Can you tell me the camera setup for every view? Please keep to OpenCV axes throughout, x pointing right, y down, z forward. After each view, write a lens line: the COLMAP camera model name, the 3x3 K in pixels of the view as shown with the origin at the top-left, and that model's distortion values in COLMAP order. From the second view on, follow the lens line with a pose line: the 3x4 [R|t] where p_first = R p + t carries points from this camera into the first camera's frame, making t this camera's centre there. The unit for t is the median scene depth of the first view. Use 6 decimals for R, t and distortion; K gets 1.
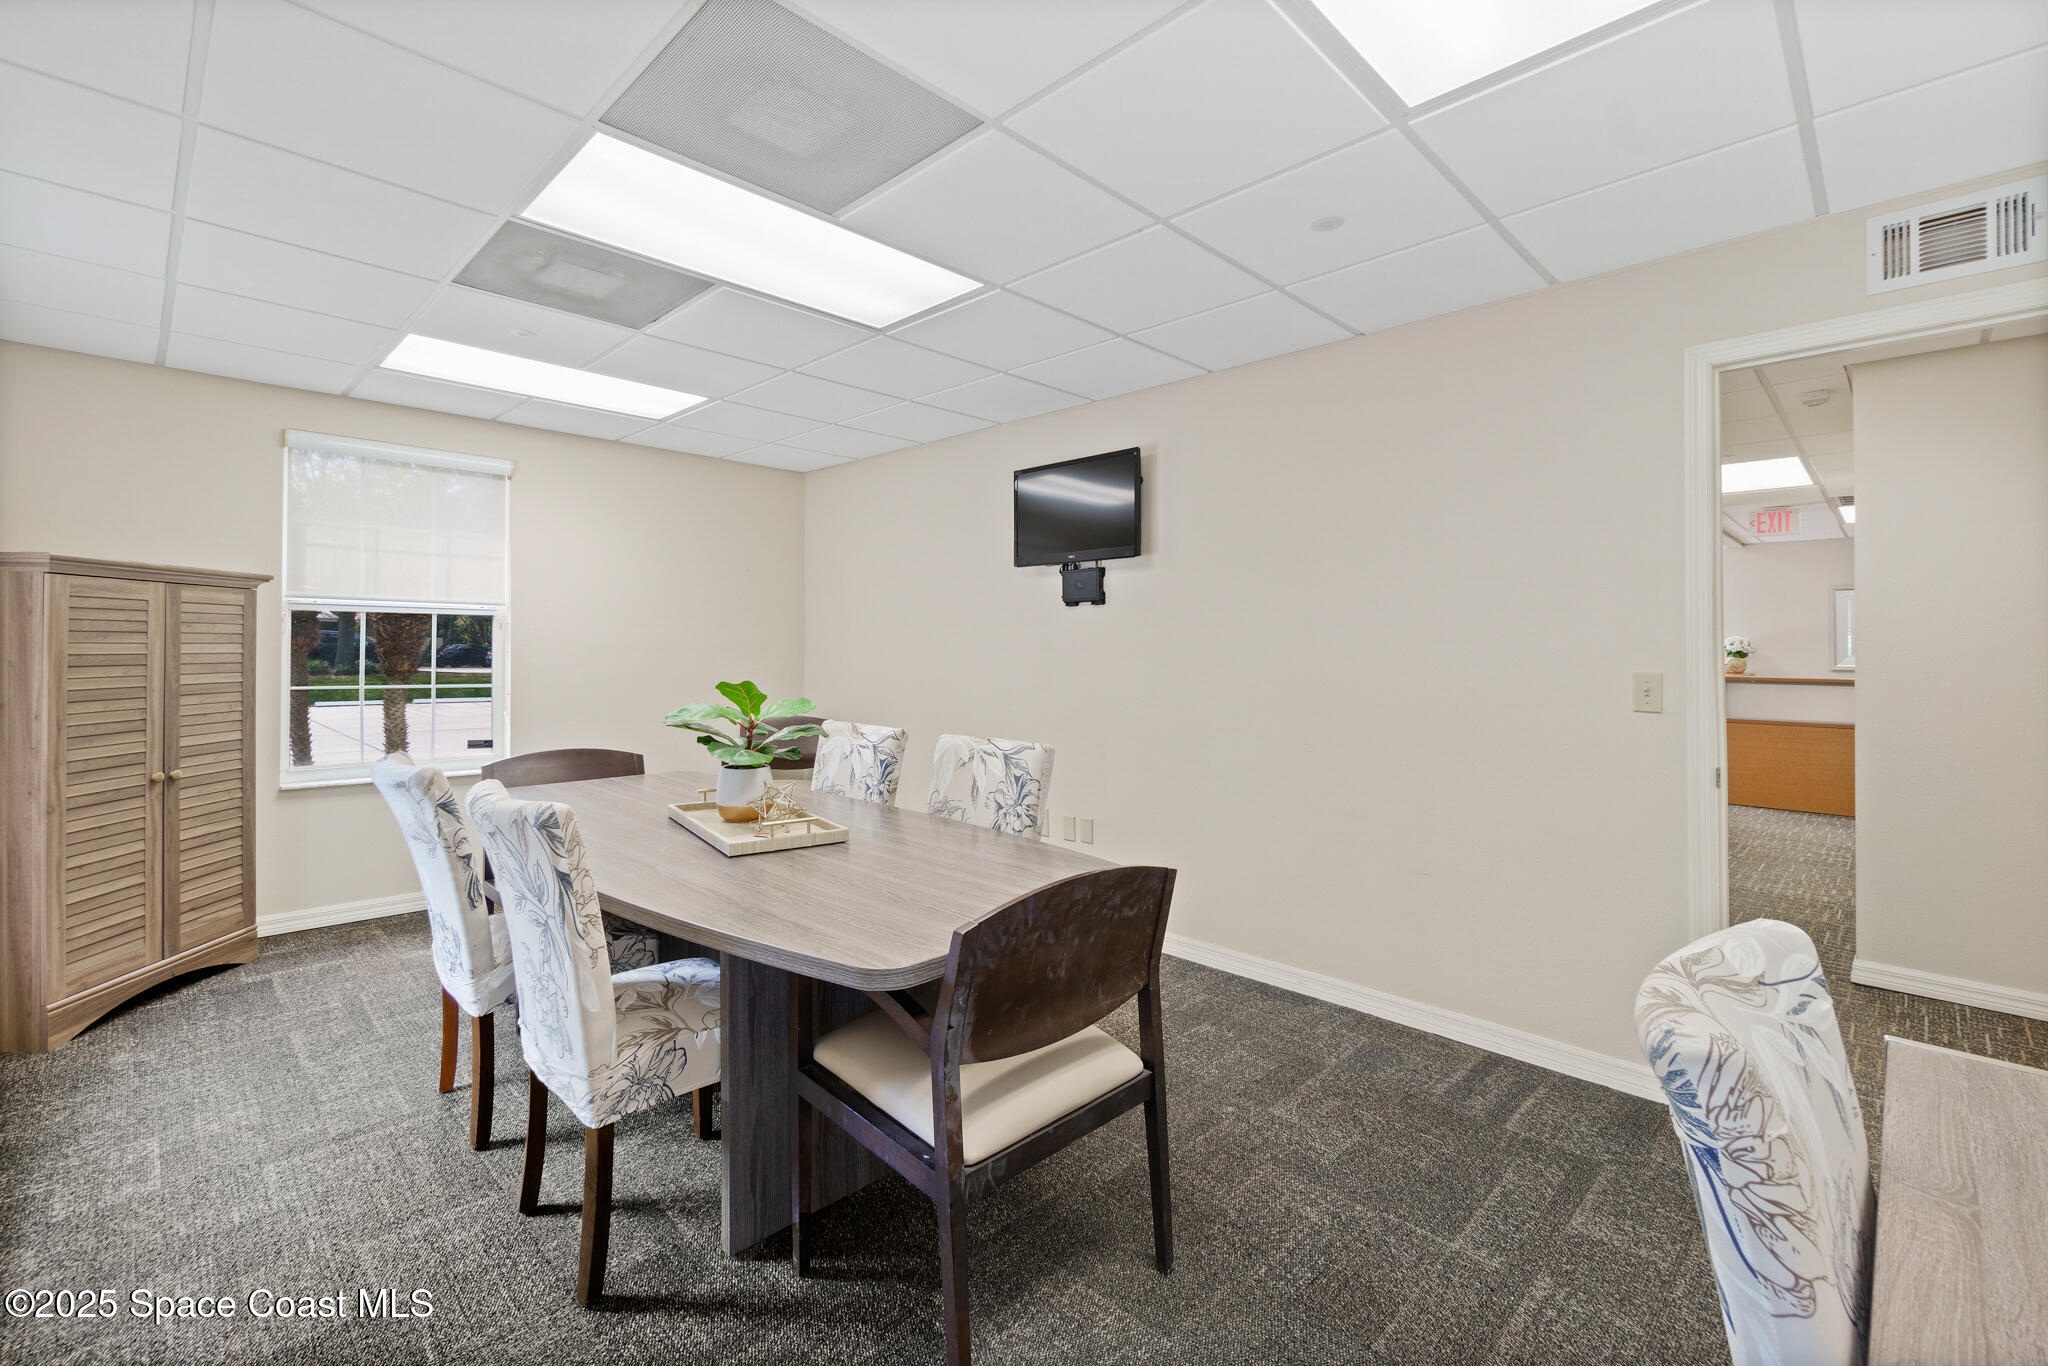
lens RADIAL K [[888.4, 0, 992.2], [0, 888.4, 651.7], [0, 0, 1]] dist [-0.004385, 0.001486]
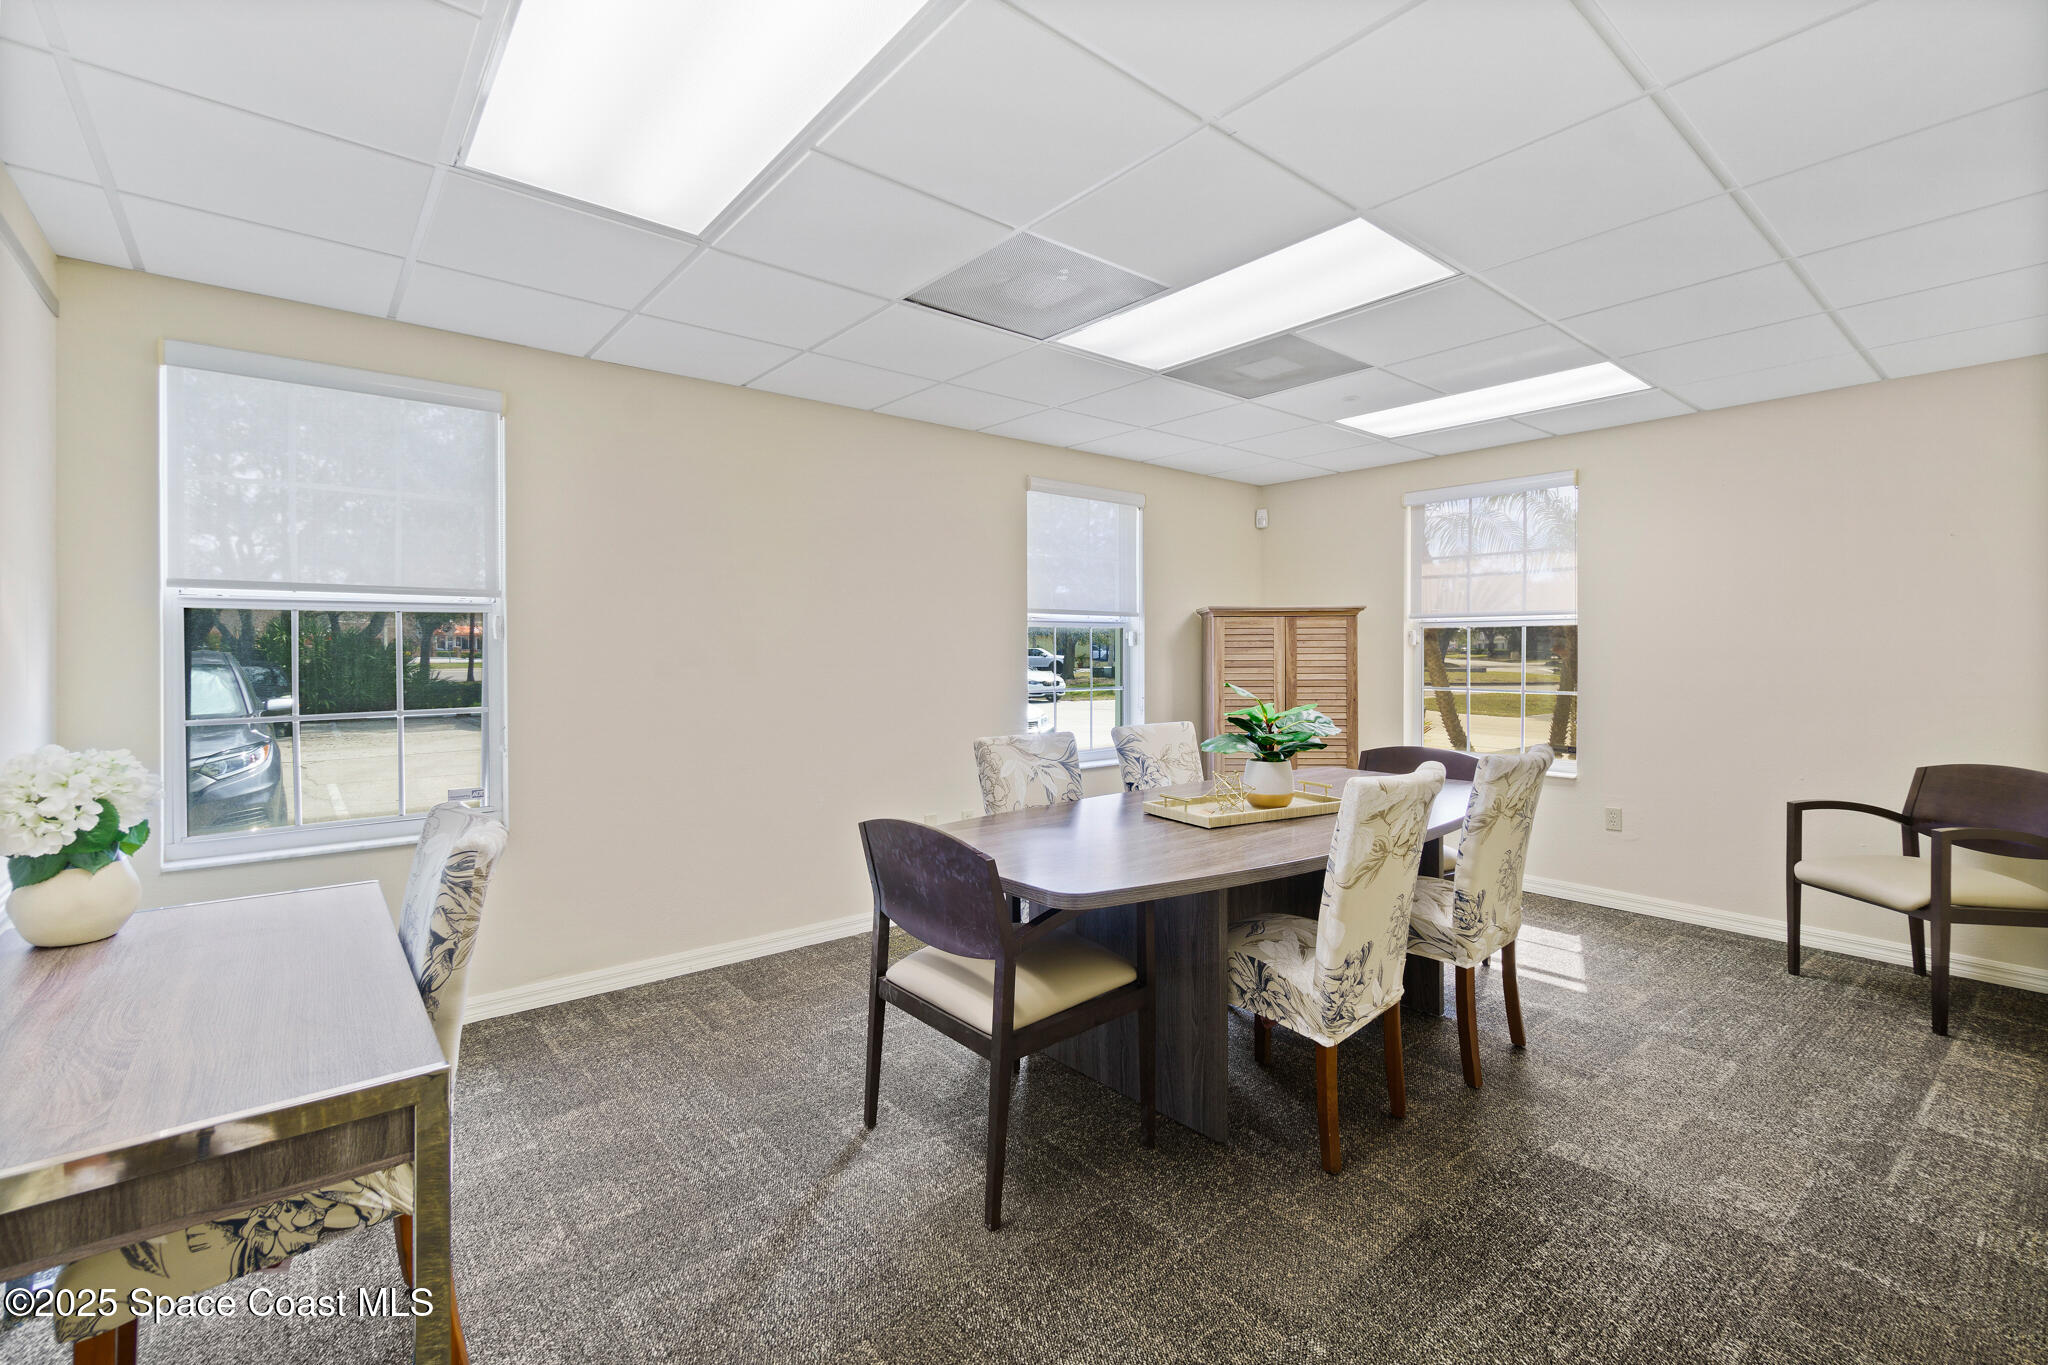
lens RADIAL K [[888.4, 0, 1024.2], [0, 888.4, 663.9], [0, 0, 1]] dist [-0.004385, 0.001486]
pose [[-0.083515, 0.004289, -0.996497, 0.726887], [-0.003447, 0.999984, 0.004593, 0.003157], [0.996501, 0.003818, -0.083498, 0.650282]]
